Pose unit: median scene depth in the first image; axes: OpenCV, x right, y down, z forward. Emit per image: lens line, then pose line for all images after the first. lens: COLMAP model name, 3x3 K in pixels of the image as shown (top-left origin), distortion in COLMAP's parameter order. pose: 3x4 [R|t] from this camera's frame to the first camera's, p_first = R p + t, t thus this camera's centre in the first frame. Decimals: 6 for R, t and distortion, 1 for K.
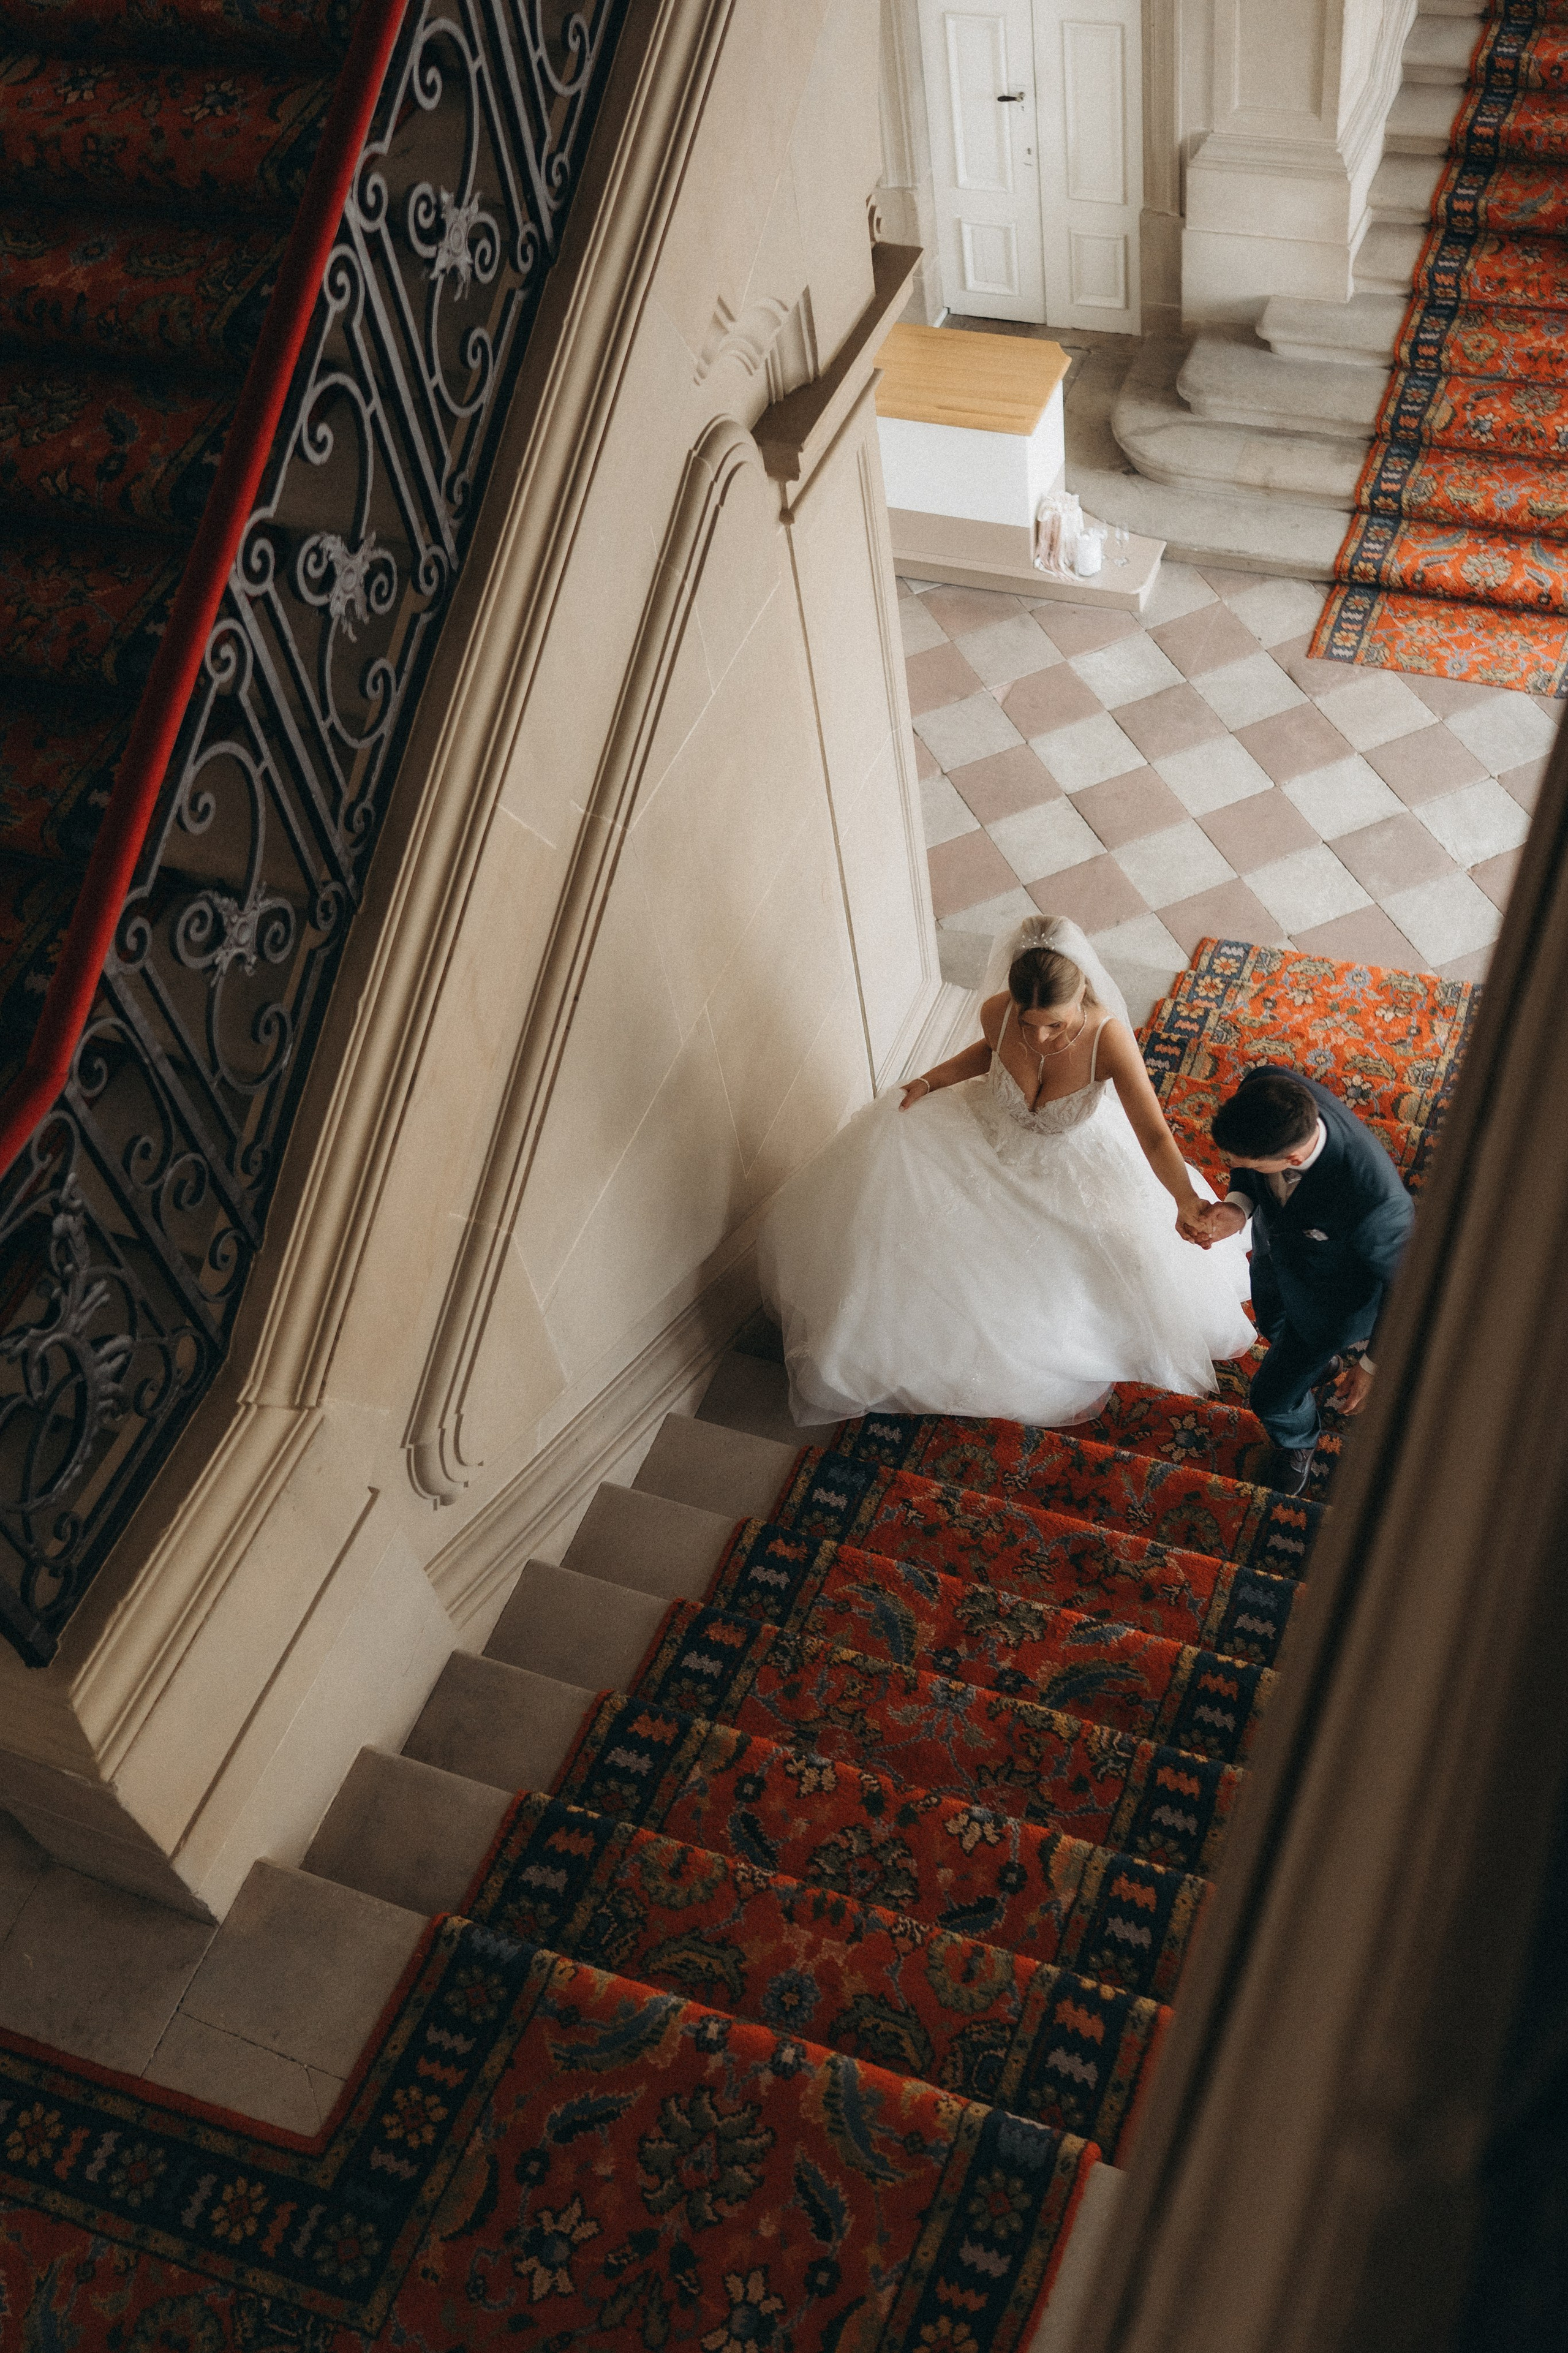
lens RADIAL K [[2302.2, 0, 798.1], [0, 2302.2, 1189.4], [0, 0, 1]] dist [0.002295, 0.000000]
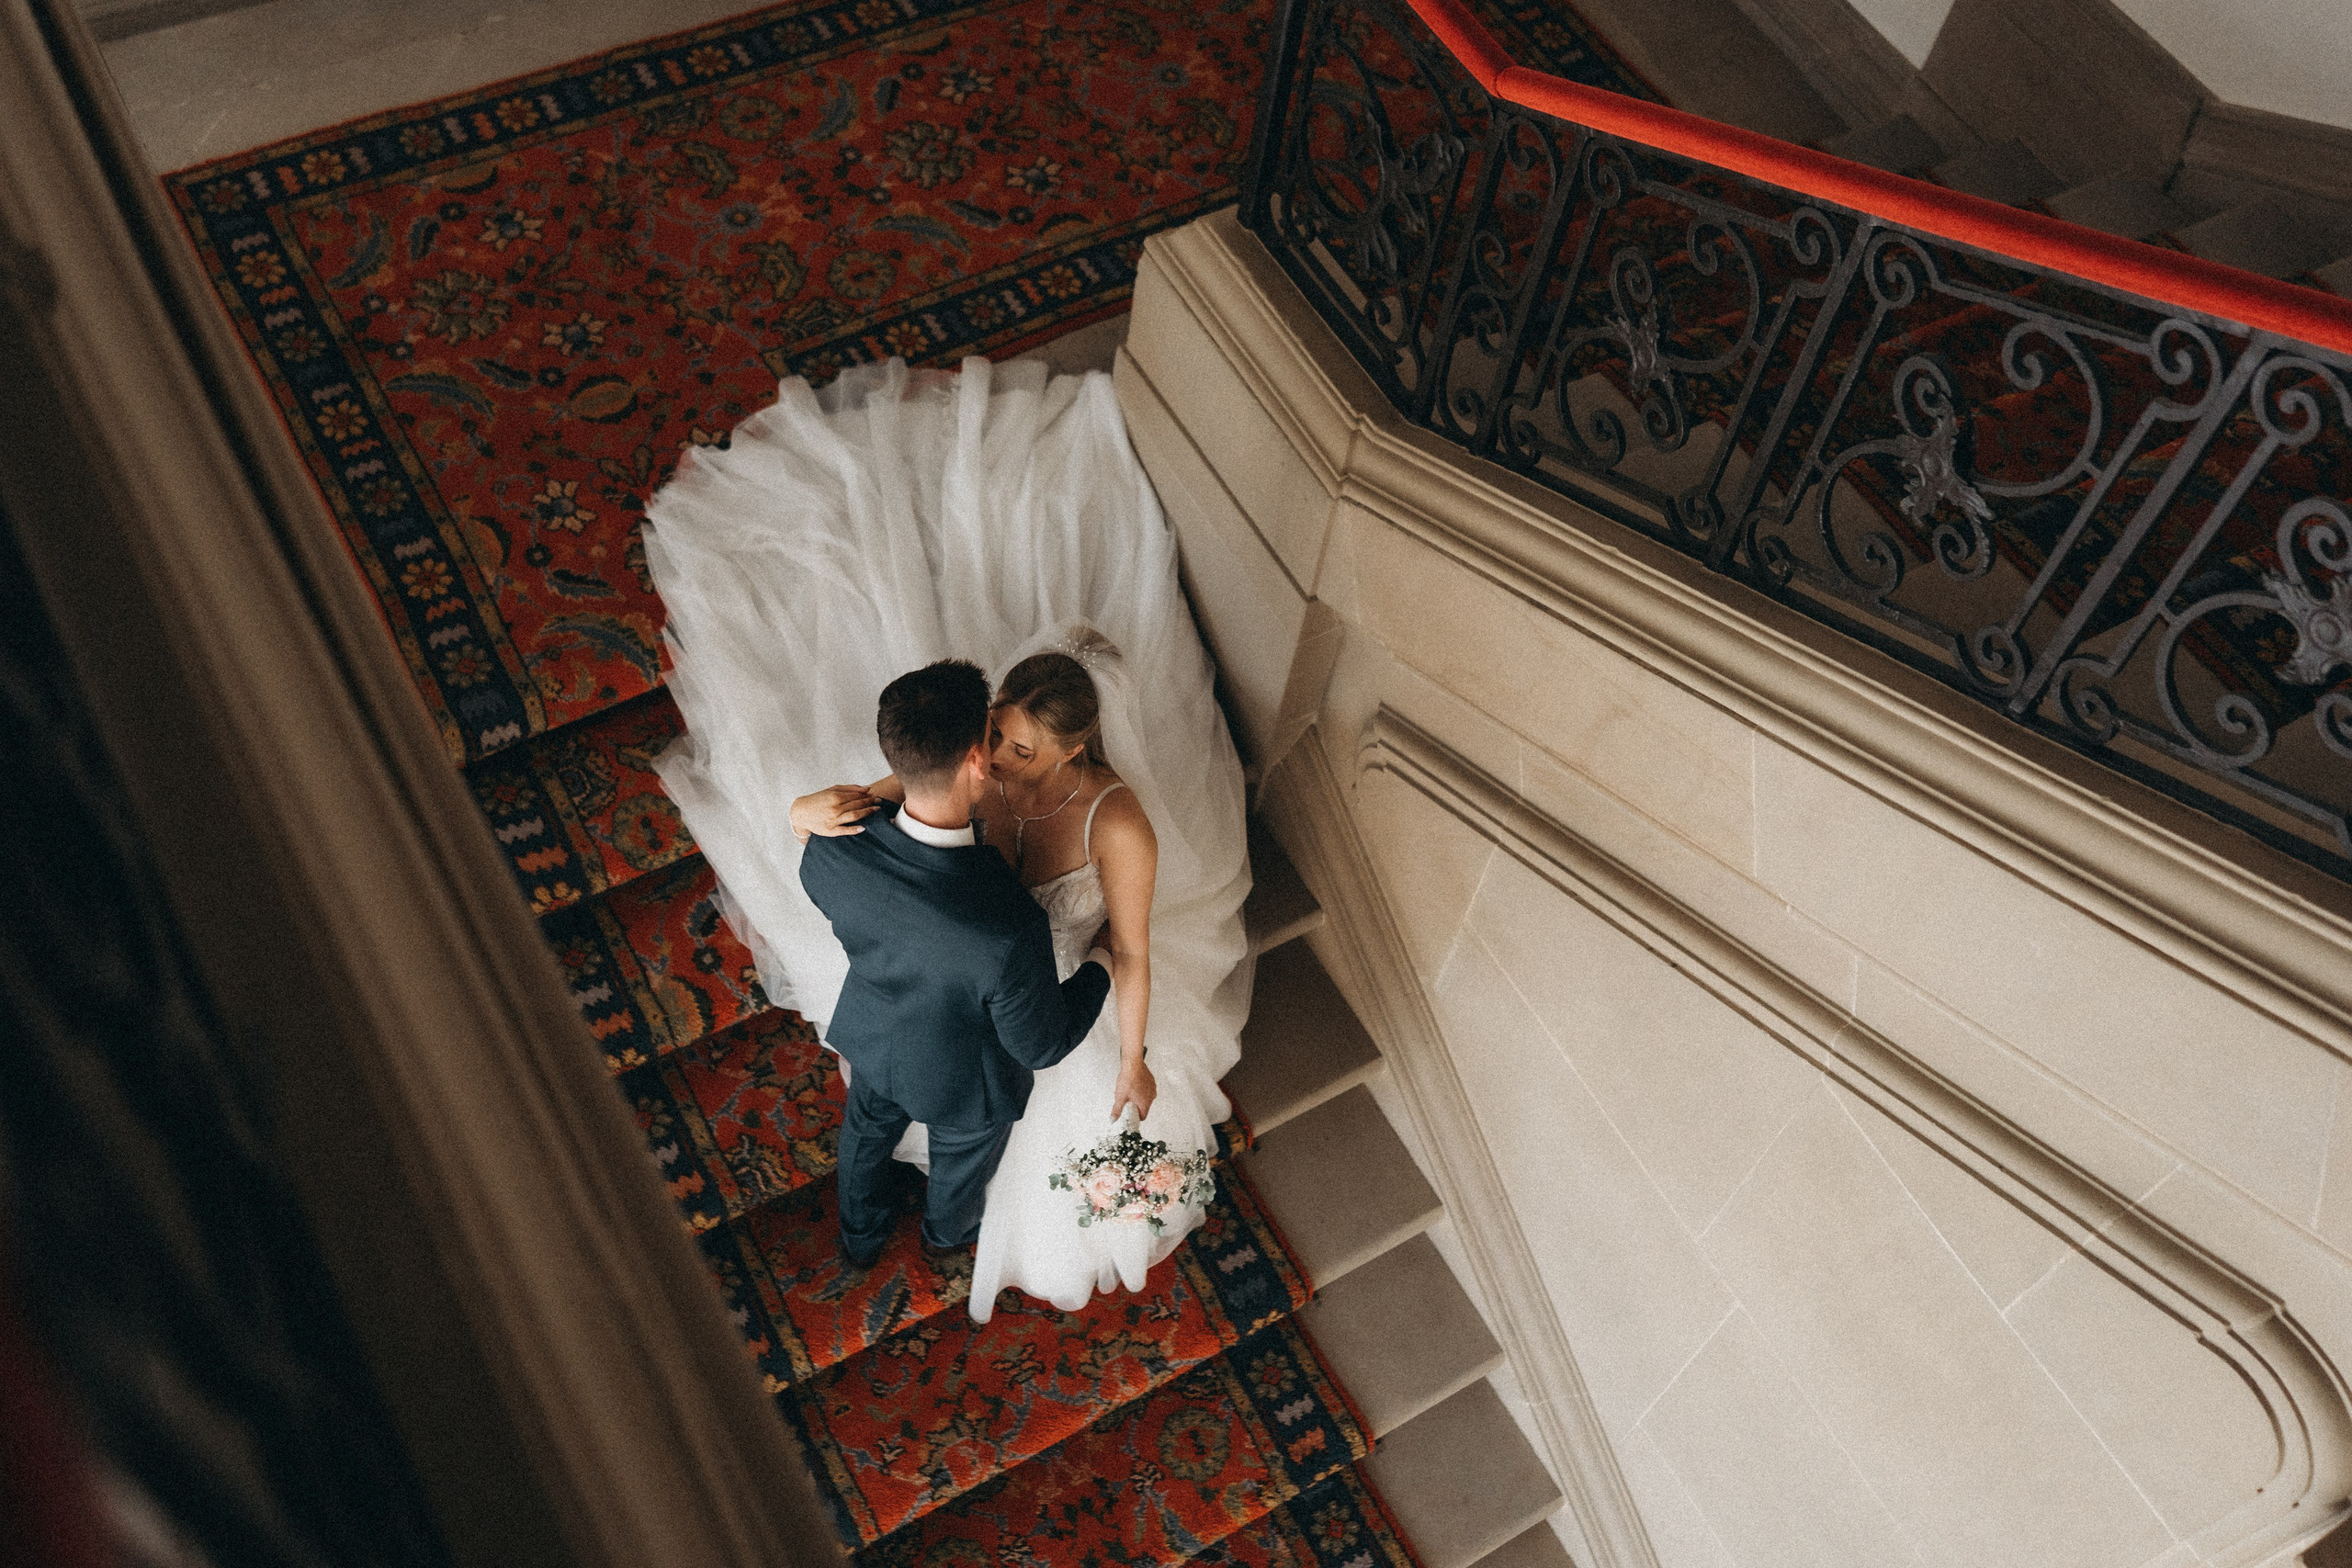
lens RADIAL K [[2301.2, 0, 1188.9], [0, 2301.2, 769.4], [0, 0, 1]] dist [0.002295, 0.000000]
pose [[-0.620196, 0.682943, -0.385936, 0.324330], [-0.642025, -0.159225, 0.749967, -0.666928], [0.450734, 0.712907, 0.537217, 0.495239]]
